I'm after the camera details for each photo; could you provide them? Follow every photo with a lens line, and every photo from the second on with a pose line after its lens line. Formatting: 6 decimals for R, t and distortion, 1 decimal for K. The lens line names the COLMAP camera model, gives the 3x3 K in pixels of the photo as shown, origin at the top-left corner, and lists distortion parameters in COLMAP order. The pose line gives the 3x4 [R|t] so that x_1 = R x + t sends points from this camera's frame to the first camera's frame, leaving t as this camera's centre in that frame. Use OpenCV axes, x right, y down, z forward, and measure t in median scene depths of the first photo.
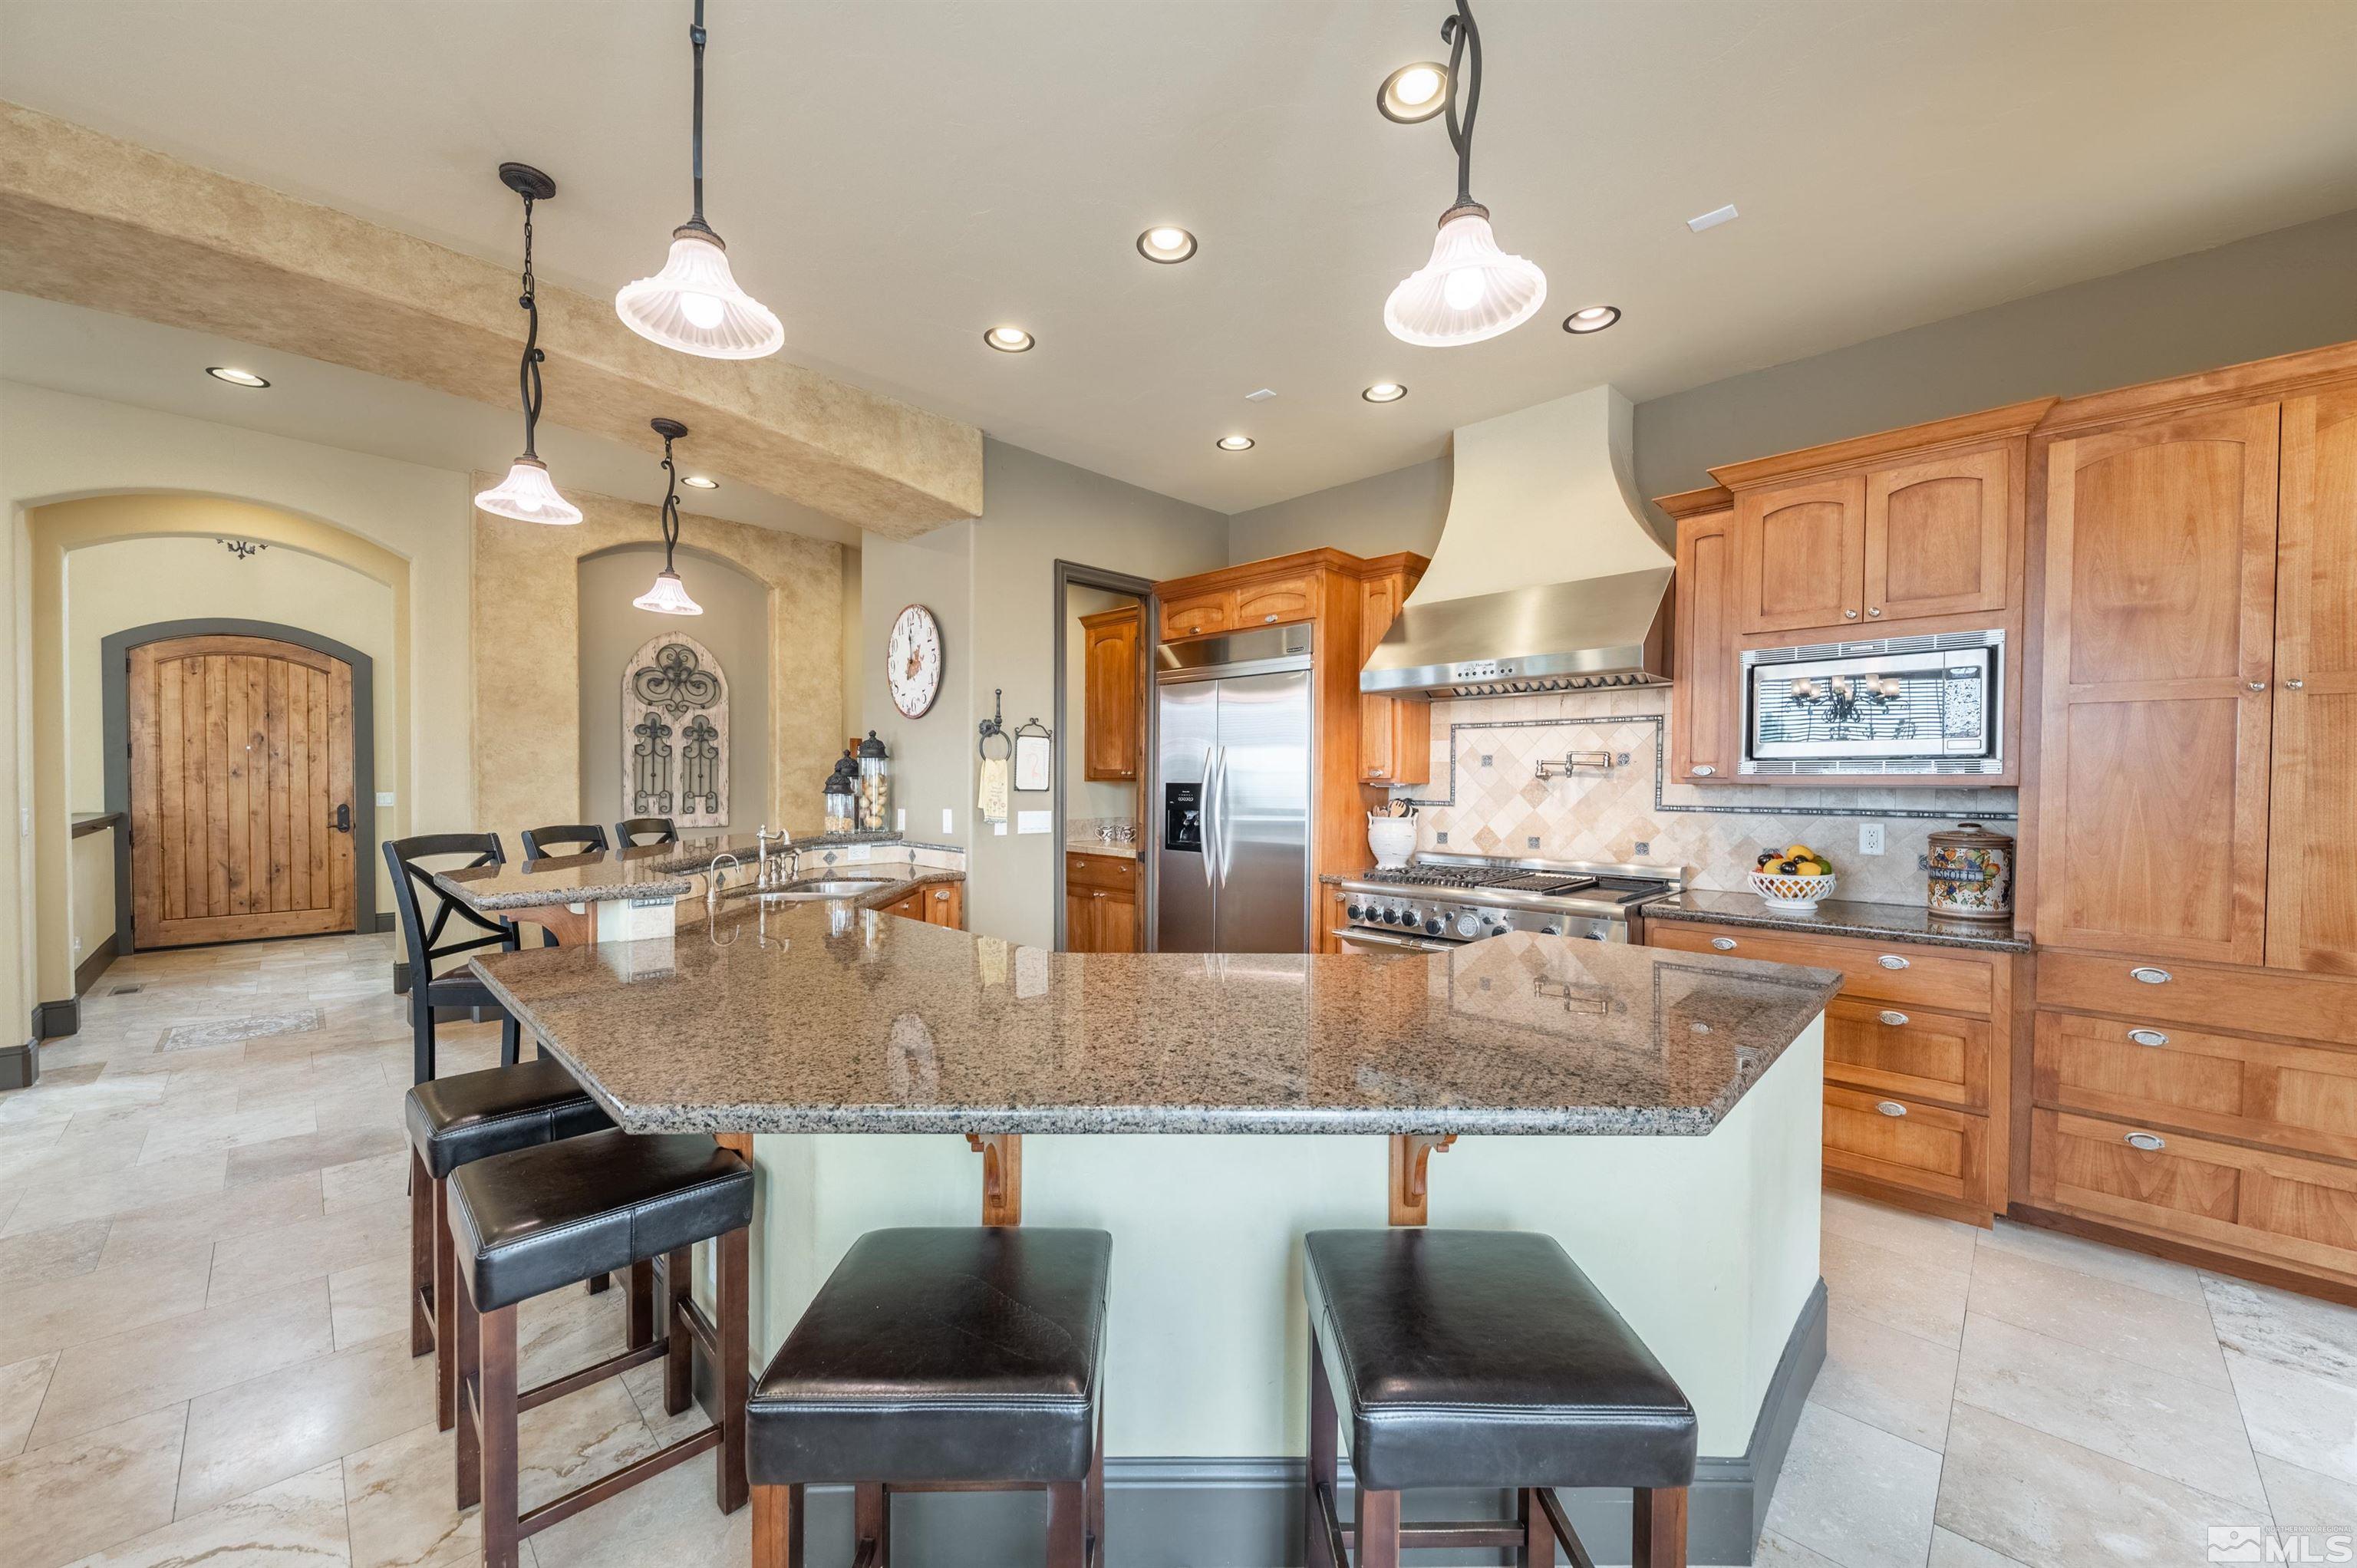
lens RADIAL K [[874.5, 0, 1170.6], [0, 874.5, 786.1], [0, 0, 1]] dist [-0.007711, -0.001025]
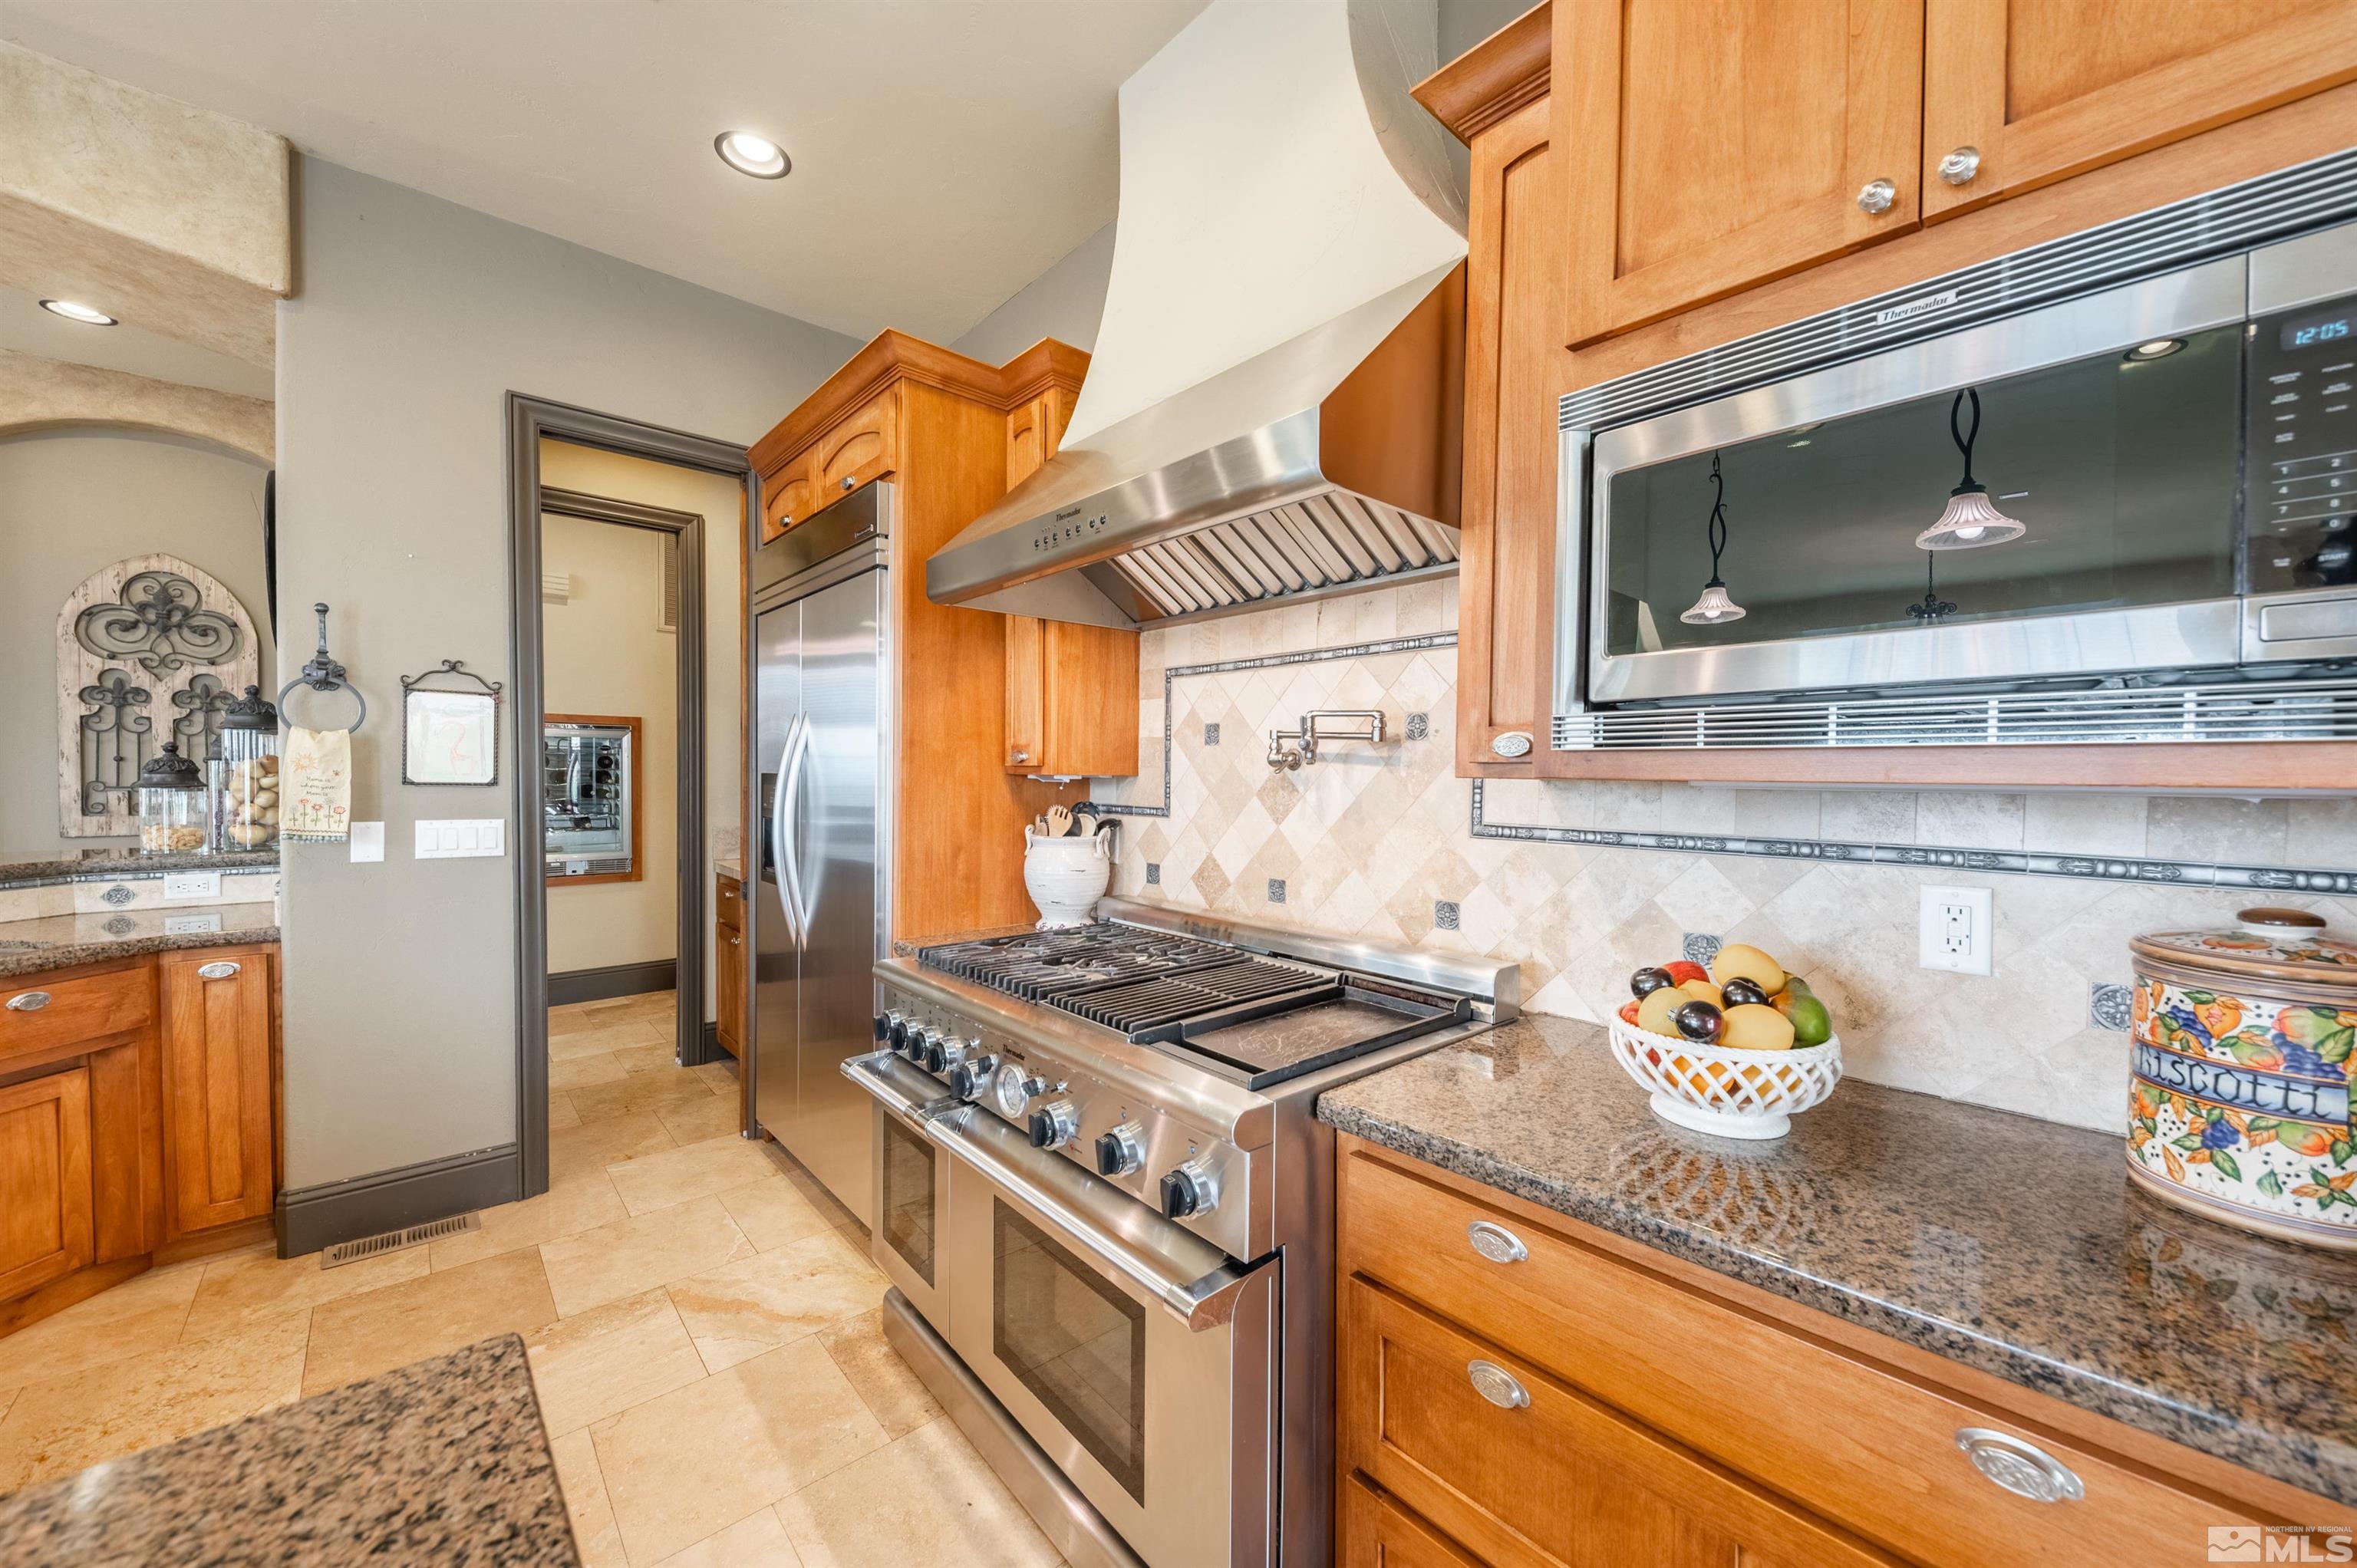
lens RADIAL K [[874.5, 0, 1183.8], [0, 874.5, 788.1], [0, 0, 1]] dist [-0.007711, -0.001025]
pose [[0.998369, 0.005853, -0.056782, 0.402330], [-0.005339, 0.999943, 0.009198, -0.000605], [0.056832, -0.008880, 0.998344, 0.493498]]
